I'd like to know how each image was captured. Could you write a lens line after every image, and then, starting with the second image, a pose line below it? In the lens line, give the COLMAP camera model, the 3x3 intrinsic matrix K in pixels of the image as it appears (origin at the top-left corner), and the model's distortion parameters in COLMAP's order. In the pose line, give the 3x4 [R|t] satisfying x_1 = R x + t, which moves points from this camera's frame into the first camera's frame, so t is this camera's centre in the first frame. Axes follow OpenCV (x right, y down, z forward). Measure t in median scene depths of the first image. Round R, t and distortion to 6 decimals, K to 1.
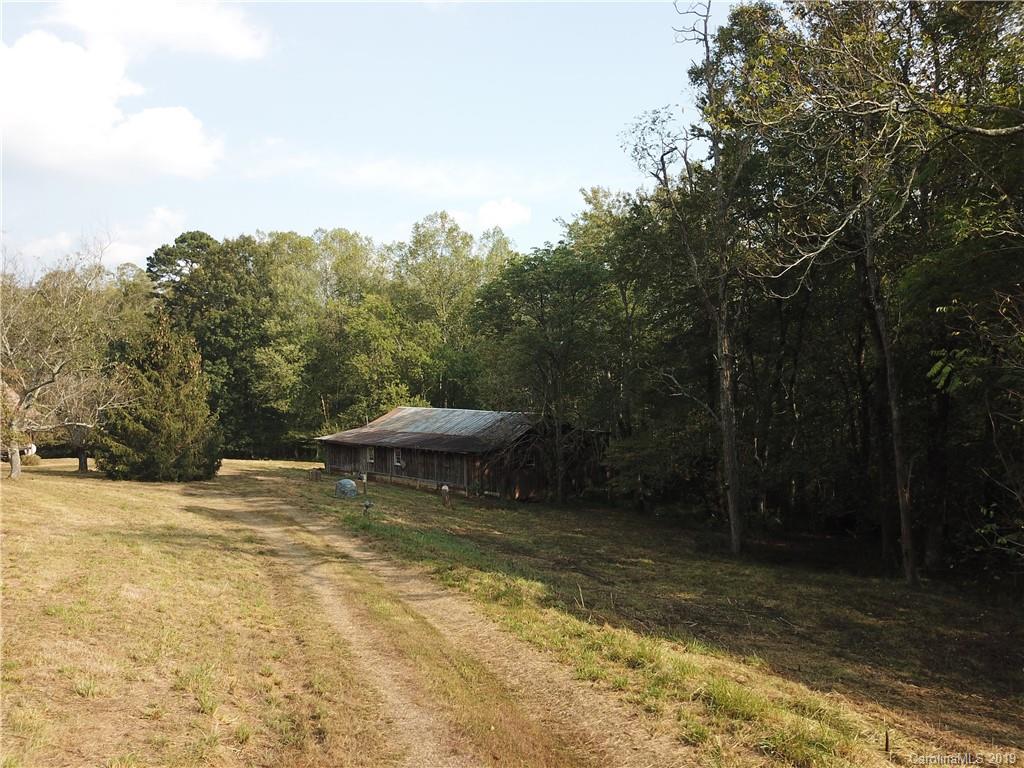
lens RADIAL K [[804.7, 0, 514.4], [0, 804.7, 378.9], [0, 0, 1]] dist [0.008201, 0.007912]
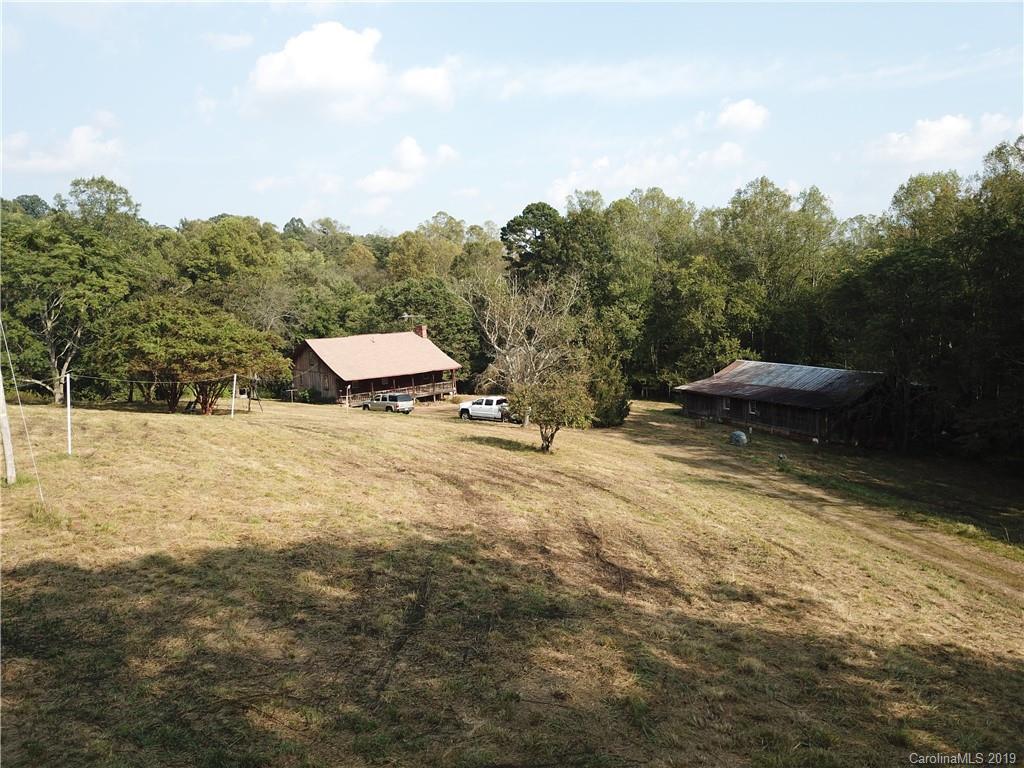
lens RADIAL K [[804.7, 0, 514.4], [0, 804.7, 378.9], [0, 0, 1]] dist [0.008201, 0.007912]
pose [[0.949438, 0.006931, -0.313879, -0.072225], [0.024724, 0.995001, 0.096759, -0.053151], [0.312980, -0.099627, 0.944520, -0.200213]]
